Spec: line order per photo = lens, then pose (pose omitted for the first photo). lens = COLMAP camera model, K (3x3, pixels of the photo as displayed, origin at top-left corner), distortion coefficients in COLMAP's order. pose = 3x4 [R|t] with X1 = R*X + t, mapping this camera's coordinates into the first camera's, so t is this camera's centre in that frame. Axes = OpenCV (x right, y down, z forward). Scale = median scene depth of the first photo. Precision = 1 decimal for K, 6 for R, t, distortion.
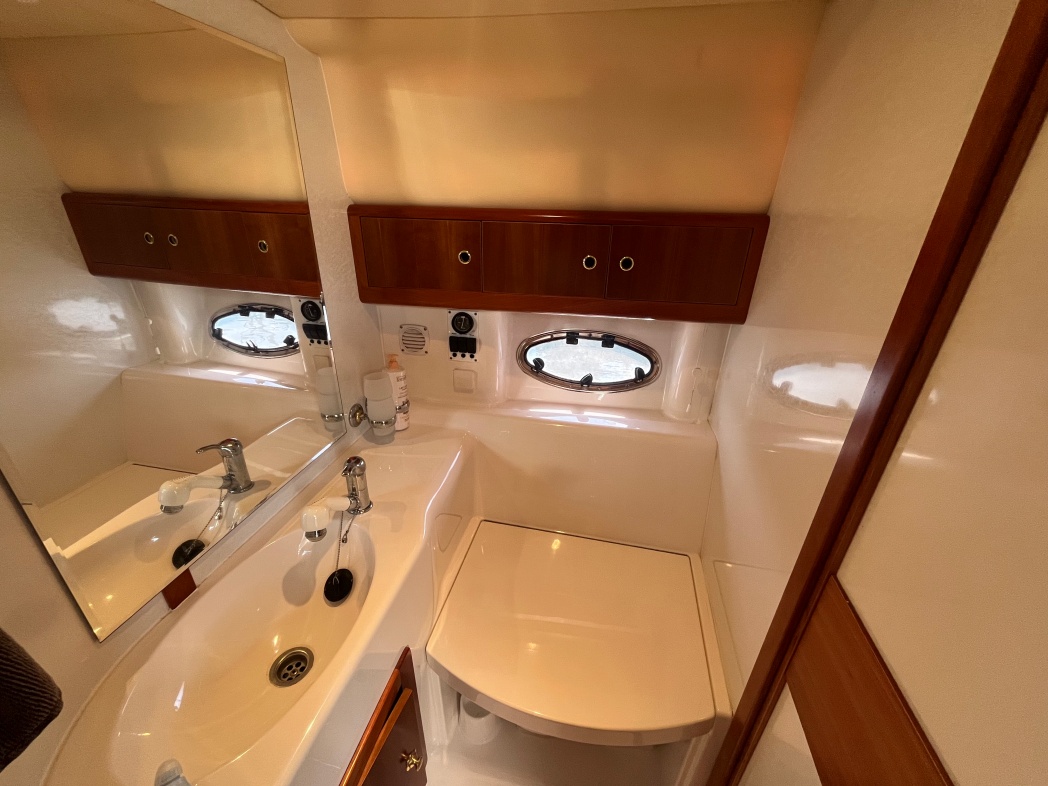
lens RADIAL K [[427.1, 0, 521.2], [0, 427.1, 393.4], [0, 0, 1]] dist [-0.001595, 0.000457]
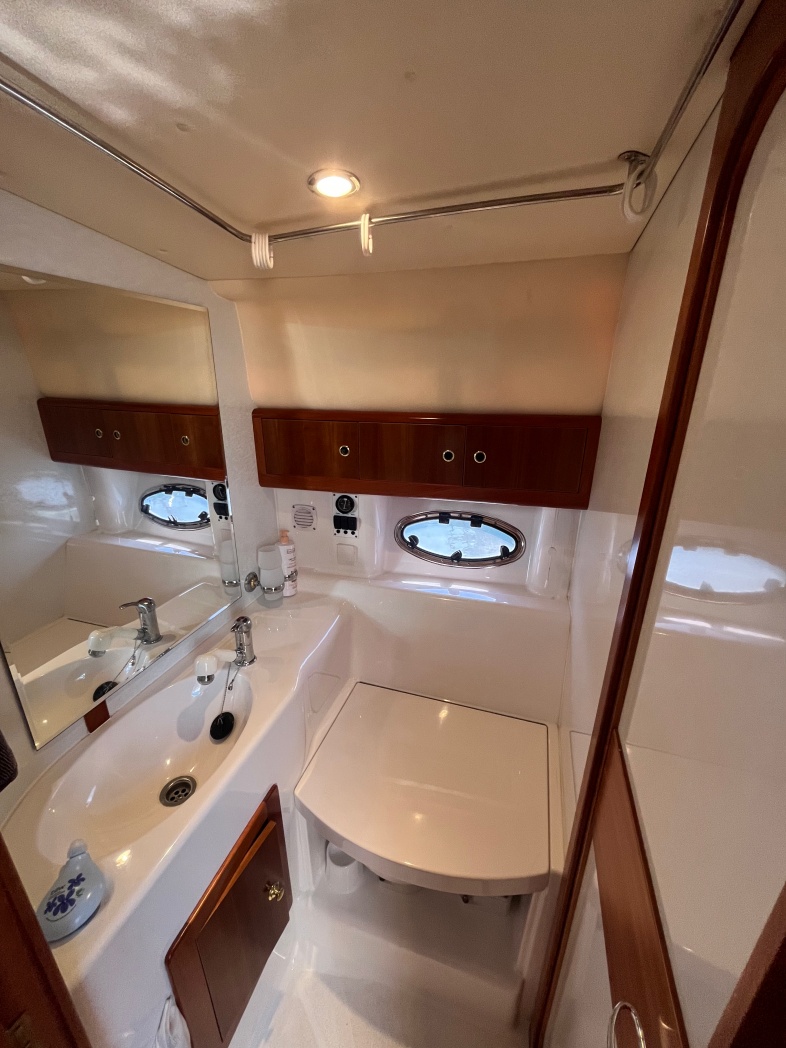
lens RADIAL K [[427.1, 0, 393.0], [0, 427.1, 524.0], [0, 0, 1]] dist [-0.001595, 0.000457]
pose [[0.995446, 0.016686, -0.093857, 0.102619], [-0.025810, 0.994964, -0.096851, -0.003129], [0.091768, 0.098832, 0.990864, -0.129637]]
